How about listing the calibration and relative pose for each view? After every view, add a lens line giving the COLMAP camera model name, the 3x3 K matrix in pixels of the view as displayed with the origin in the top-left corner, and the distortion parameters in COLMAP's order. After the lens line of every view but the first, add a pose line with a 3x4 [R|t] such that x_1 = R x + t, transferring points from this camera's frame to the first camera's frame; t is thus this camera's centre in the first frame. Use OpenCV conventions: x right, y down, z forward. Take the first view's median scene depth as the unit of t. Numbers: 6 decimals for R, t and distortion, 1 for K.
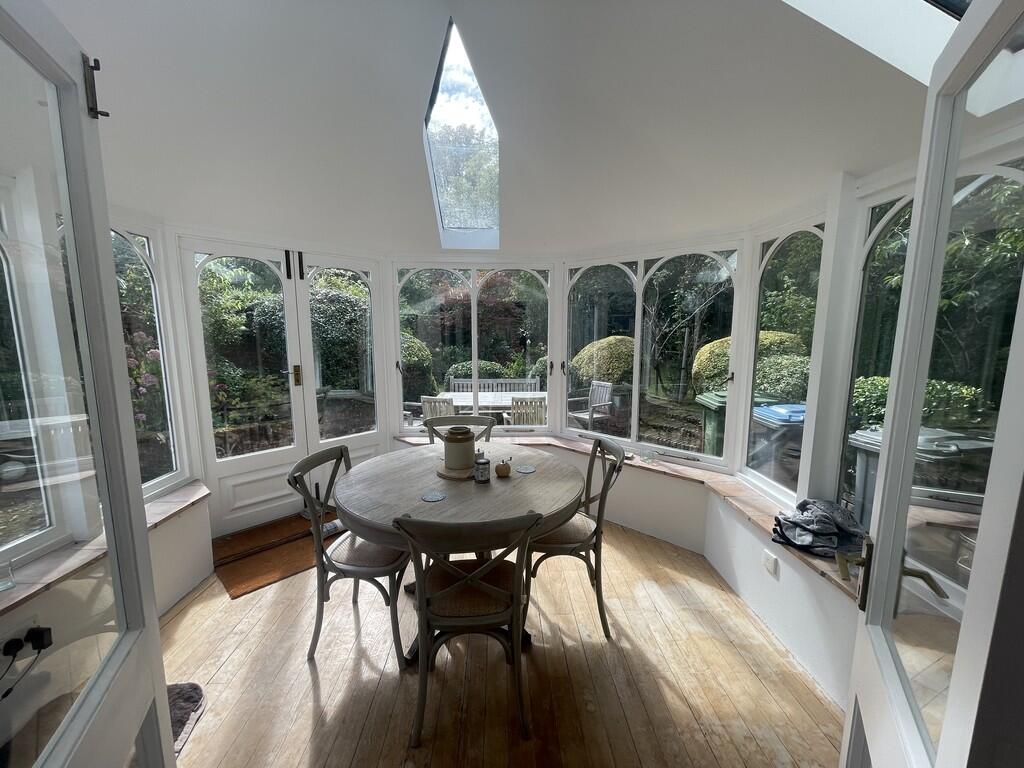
lens RADIAL K [[421.6, 0, 508.6], [0, 421.6, 385.2], [0, 0, 1]] dist [-0.002205, -0.000044]
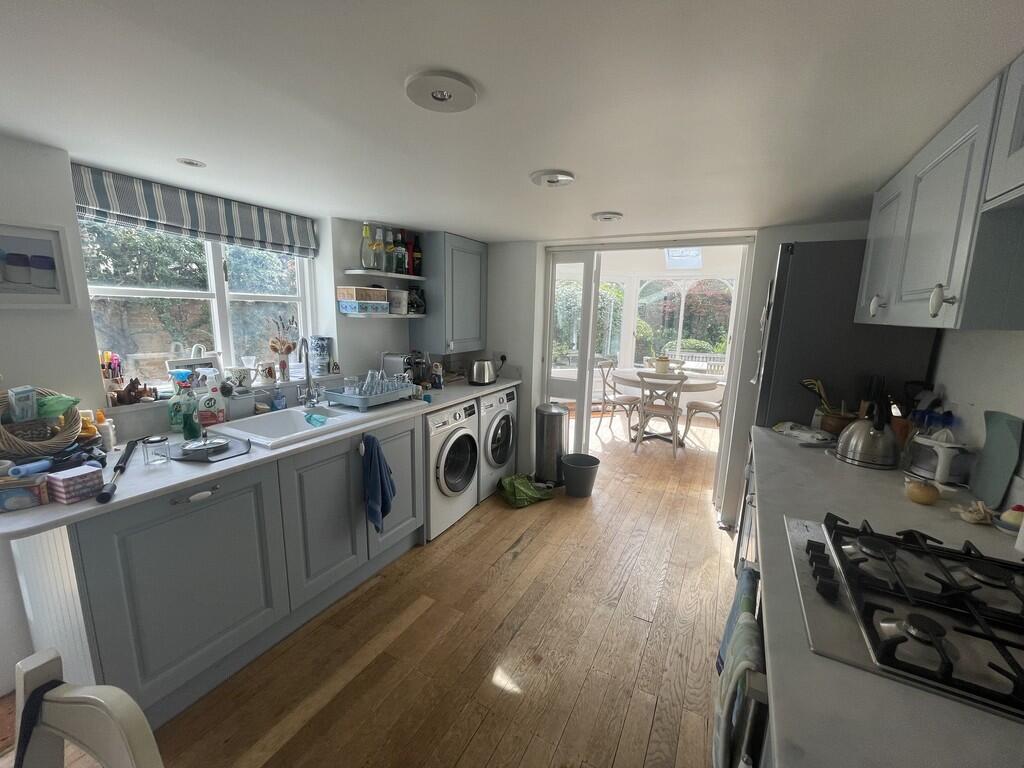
lens RADIAL K [[411.0, 0, 511.5], [0, 411.0, 386.7], [0, 0, 1]] dist [0.001438, 0.000118]
pose [[0.871912, 0.106079, -0.478033, 0.149443], [-0.085449, 0.994235, 0.064773, 0.112232], [0.482149, -0.015629, 0.875950, -0.816755]]
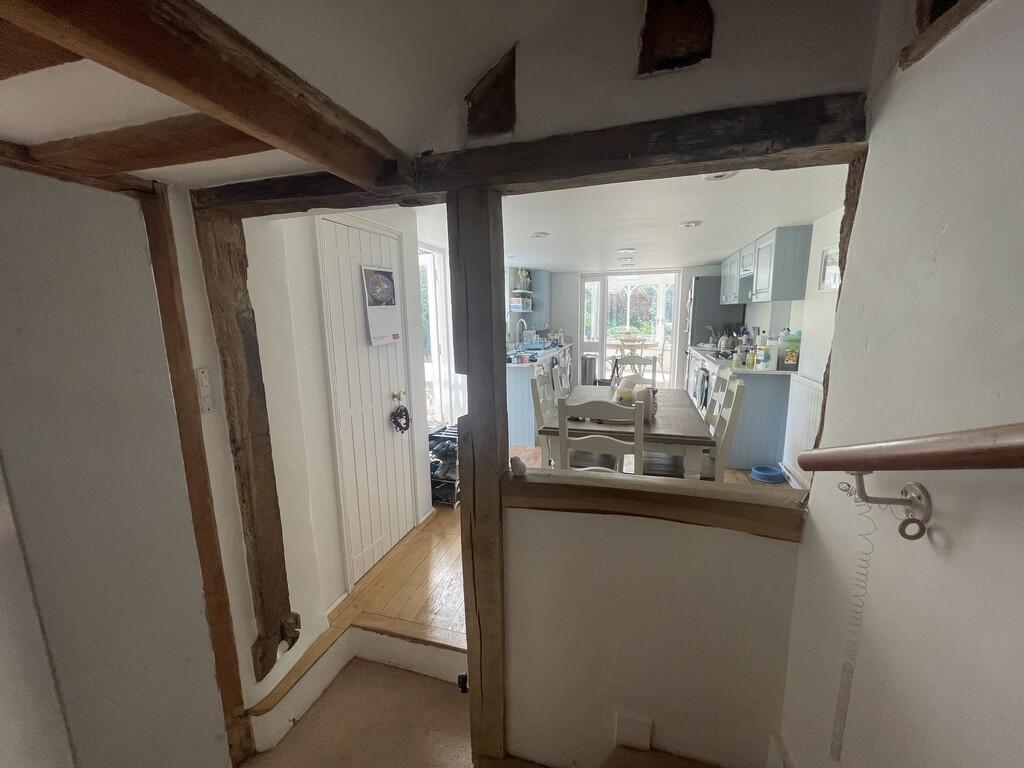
lens RADIAL K [[409.5, 0, 507.8], [0, 409.5, 388.0], [0, 0, 1]] dist [0.000723, -0.000014]
pose [[0.951648, 0.034834, -0.305210, 0.003907], [-0.019764, 0.998434, 0.052328, 0.265753], [0.306555, -0.043766, 0.950846, -1.798161]]
